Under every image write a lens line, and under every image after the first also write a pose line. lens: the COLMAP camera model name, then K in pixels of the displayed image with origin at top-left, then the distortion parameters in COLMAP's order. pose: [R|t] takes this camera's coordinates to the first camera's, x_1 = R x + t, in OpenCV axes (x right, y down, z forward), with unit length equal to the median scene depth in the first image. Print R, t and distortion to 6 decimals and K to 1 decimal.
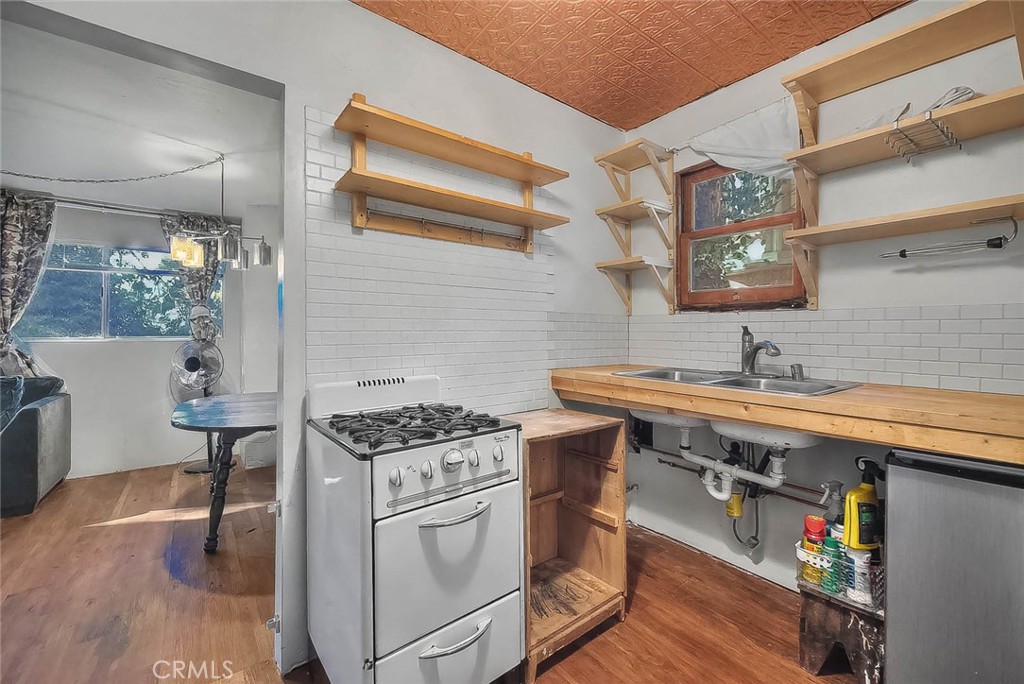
lens RADIAL K [[416.6, 0, 517.9], [0, 416.6, 332.0], [0, 0, 1]] dist [-0.008957, -0.000181]
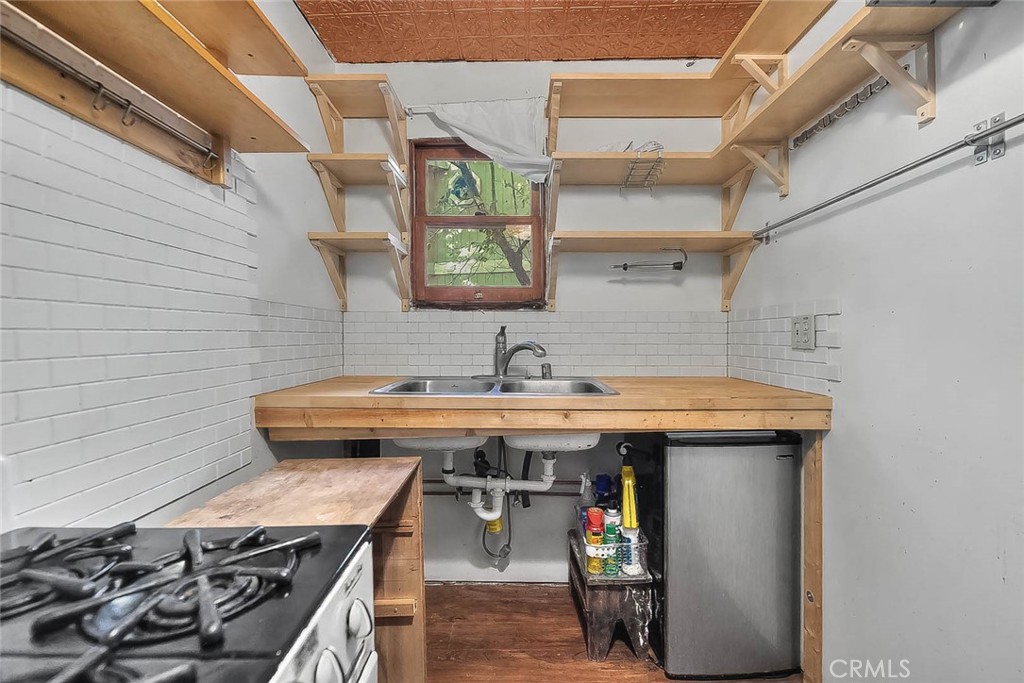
lens RADIAL K [[415.4, 0, 513.2], [0, 415.4, 340.7], [0, 0, 1]] dist [-0.001347, -0.000990]
pose [[0.627417, -0.015852, 0.778522, -0.165987], [0.005067, 0.999855, 0.016275, 0.003287], [-0.778667, -0.006267, 0.627406, 0.386605]]
